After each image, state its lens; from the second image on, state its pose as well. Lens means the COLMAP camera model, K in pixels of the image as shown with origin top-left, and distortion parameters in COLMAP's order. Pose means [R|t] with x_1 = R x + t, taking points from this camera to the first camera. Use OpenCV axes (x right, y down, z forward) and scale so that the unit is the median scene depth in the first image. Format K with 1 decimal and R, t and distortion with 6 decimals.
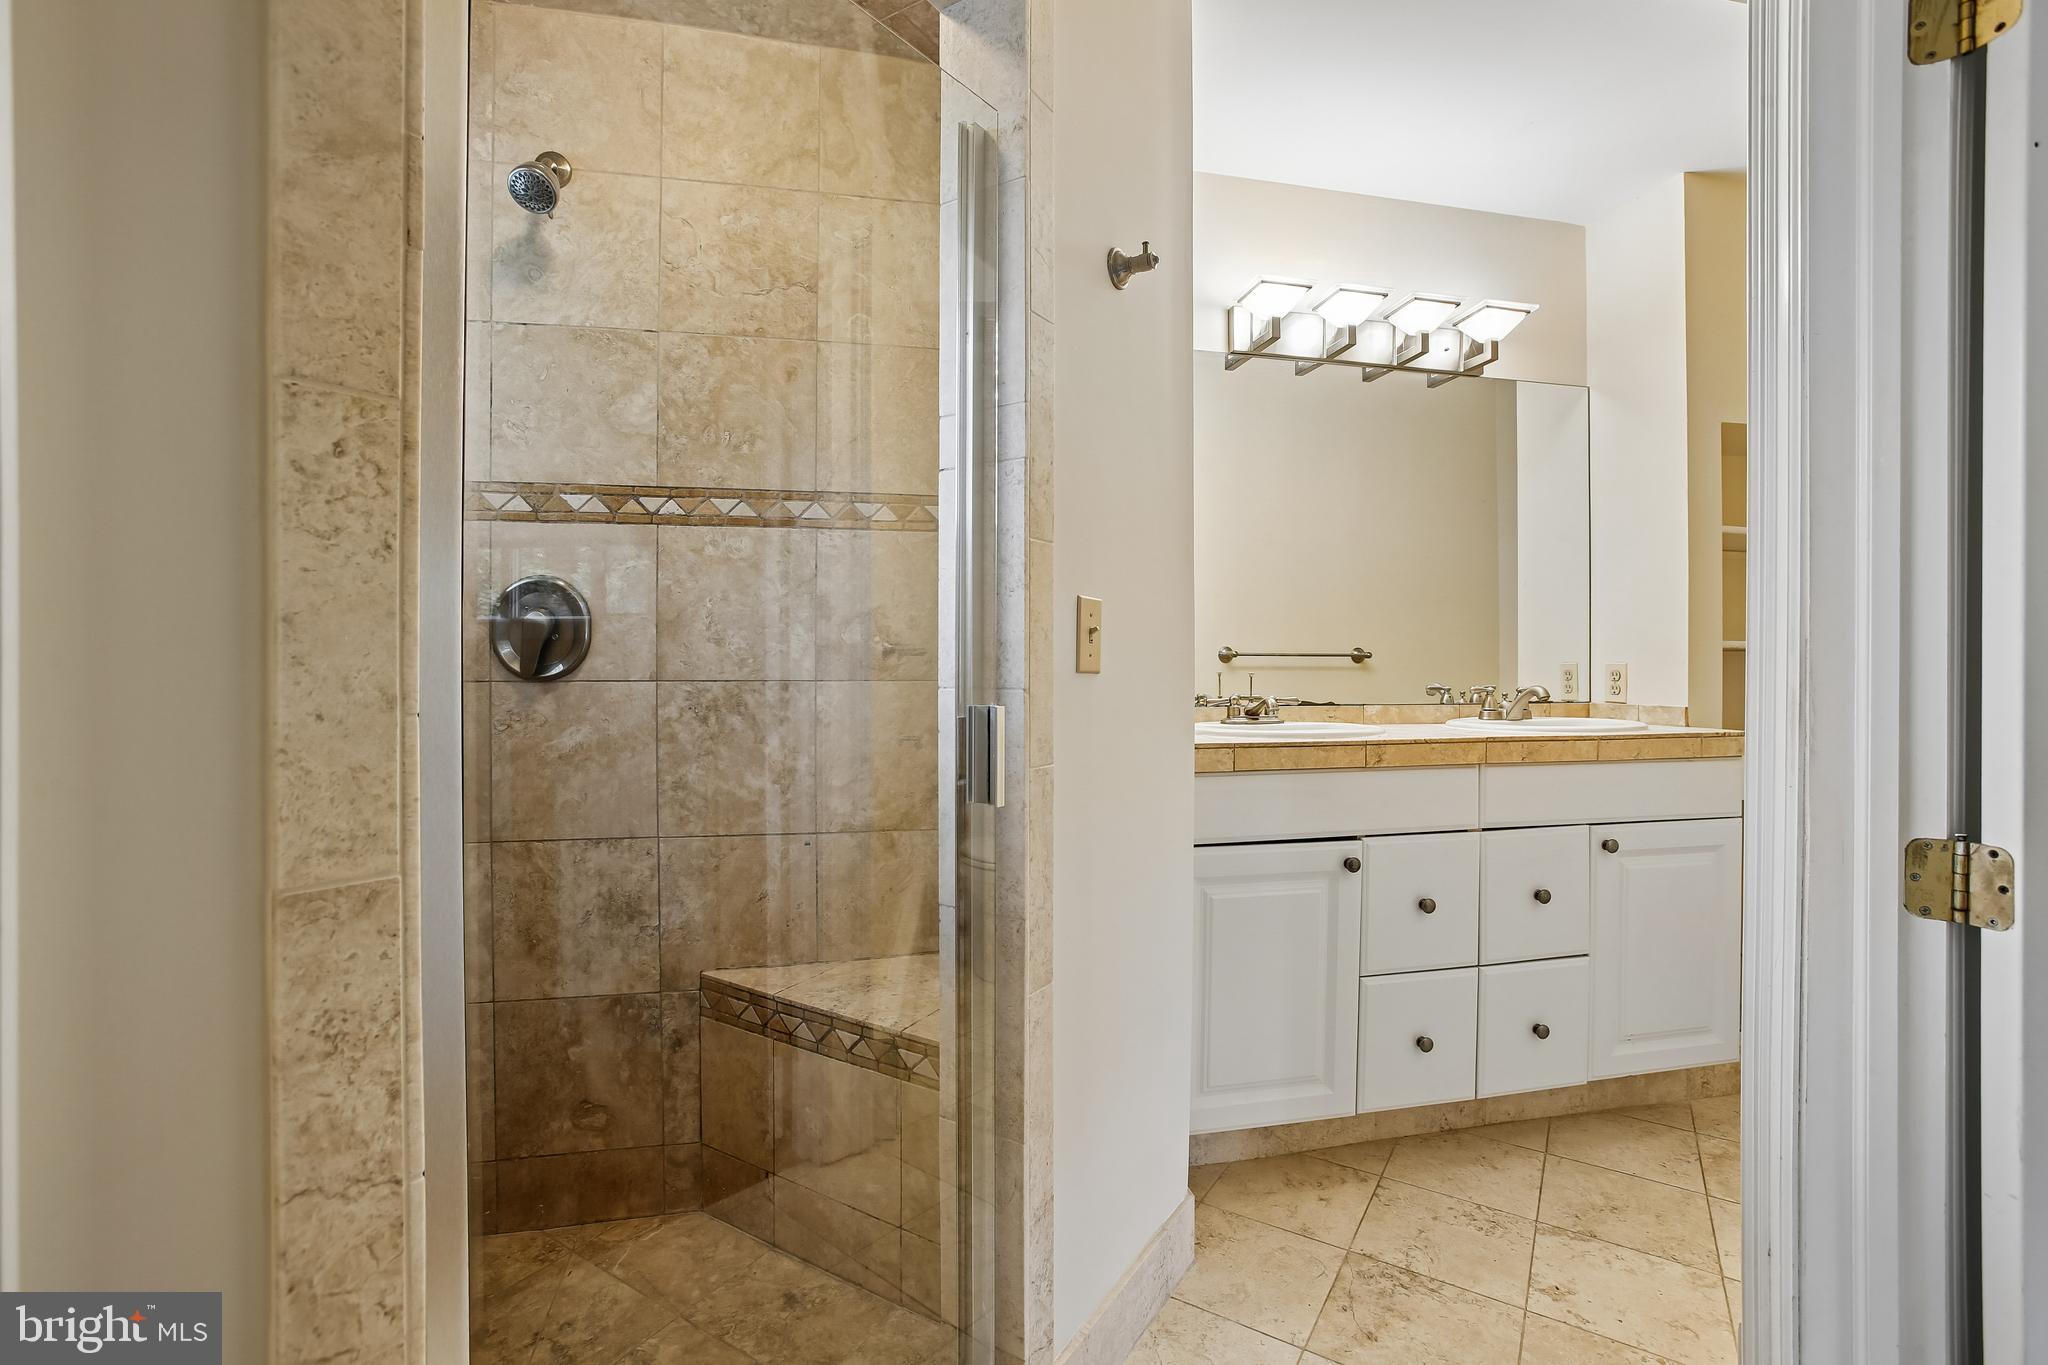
lens RADIAL K [[946.1, 0, 1029.3], [0, 946.1, 665.2], [0, 0, 1]] dist [-0.063873, 0.035857]
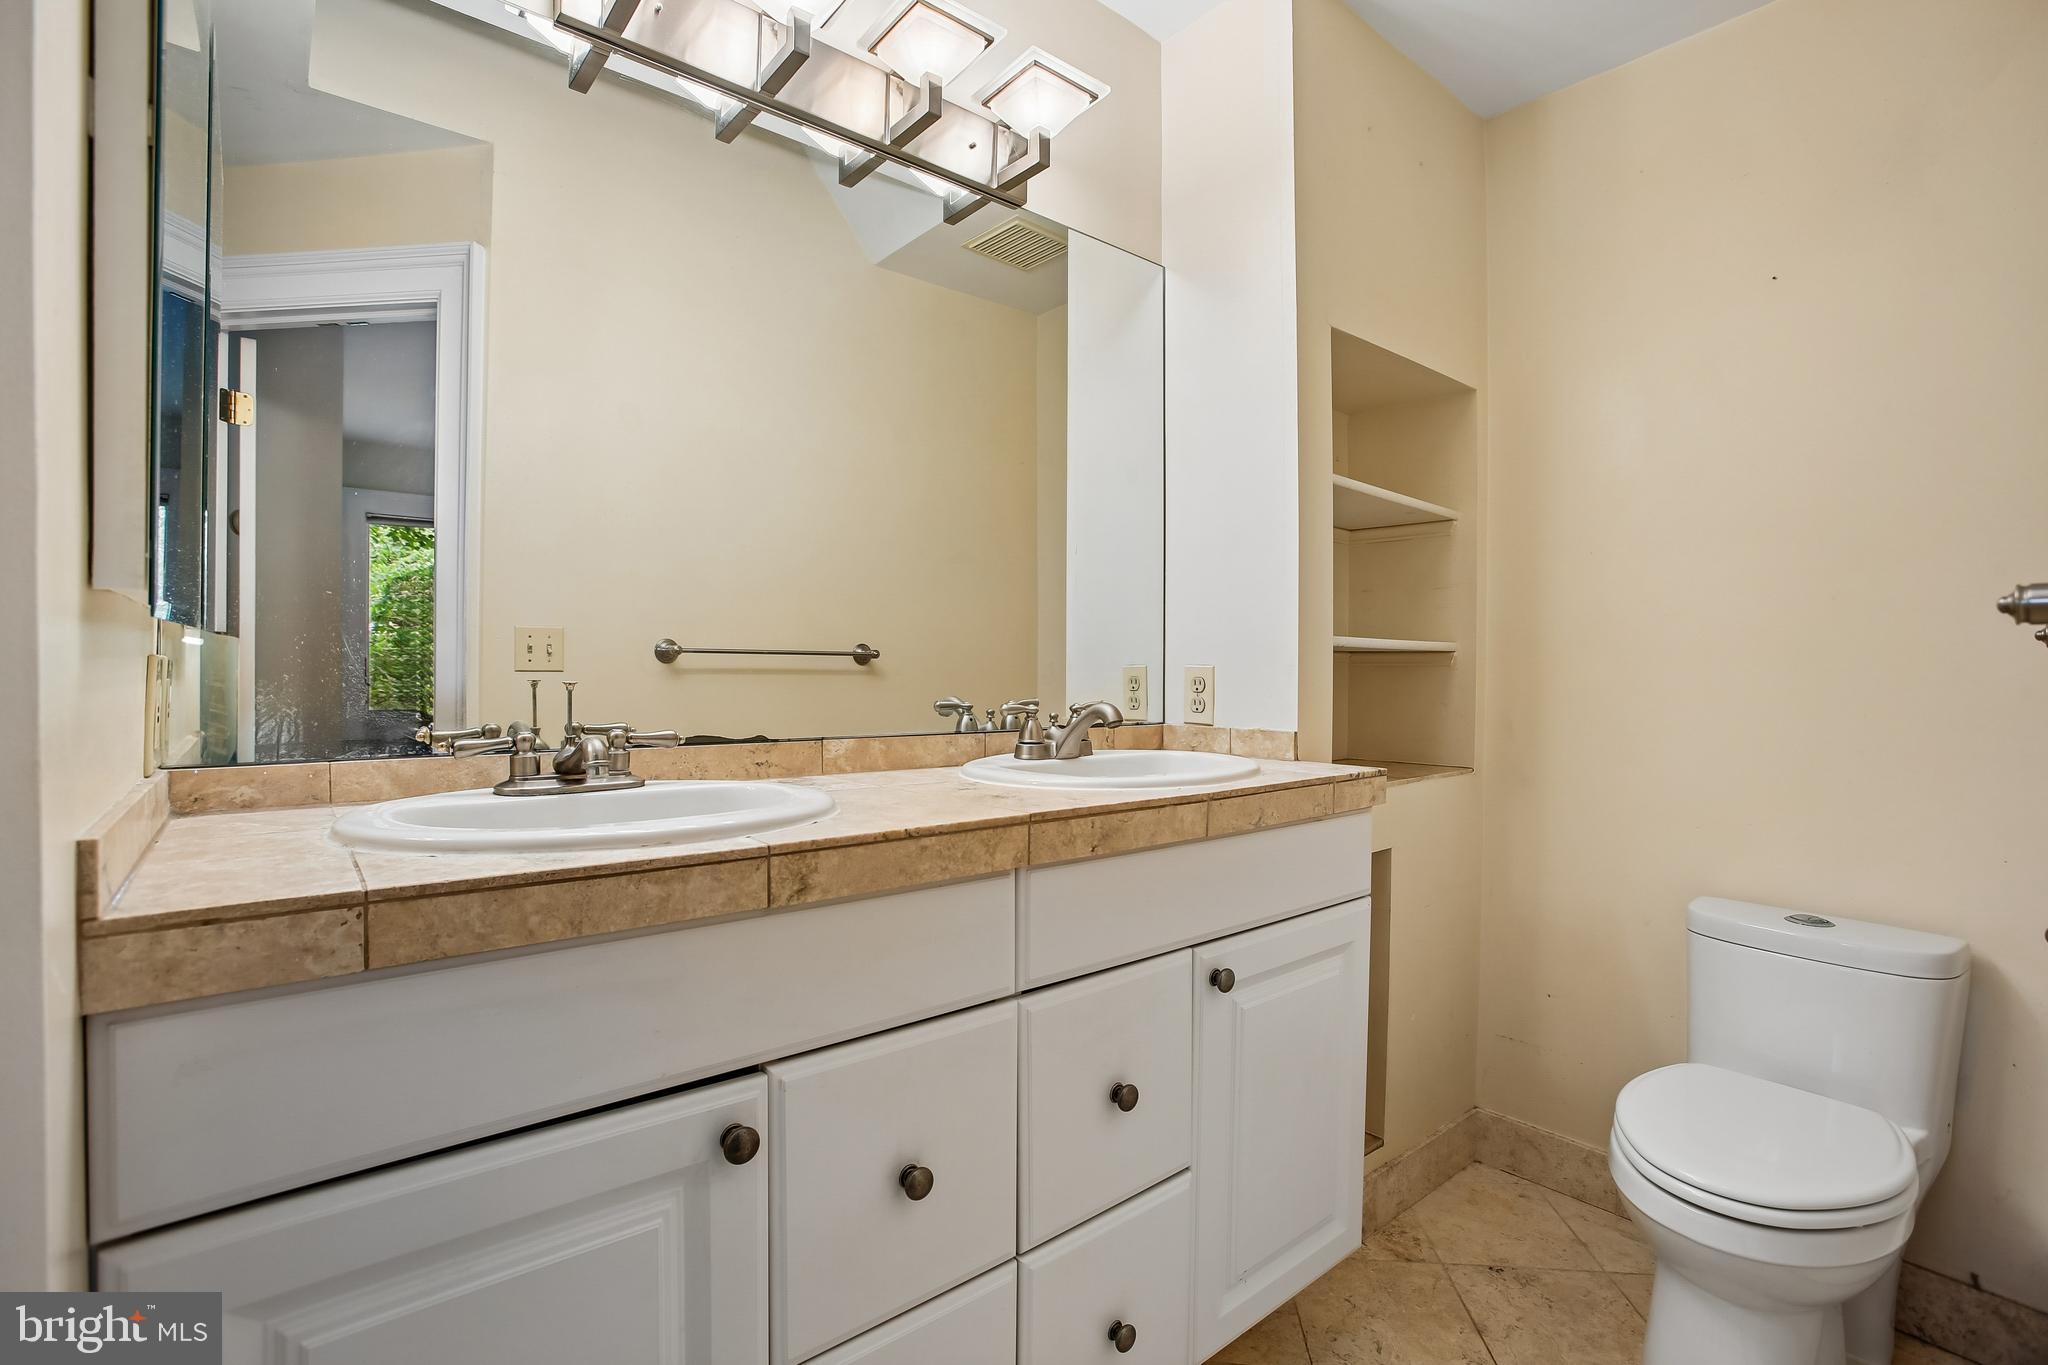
lens RADIAL K [[946.1, 0, 1029.3], [0, 946.1, 665.2], [0, 0, 1]] dist [-0.063873, 0.035857]
pose [[0.893377, 0.006115, 0.449267, 0.217612], [-0.004910, 0.999981, -0.003847, 0.000304], [-0.449282, 0.001231, 0.893389, 0.455002]]
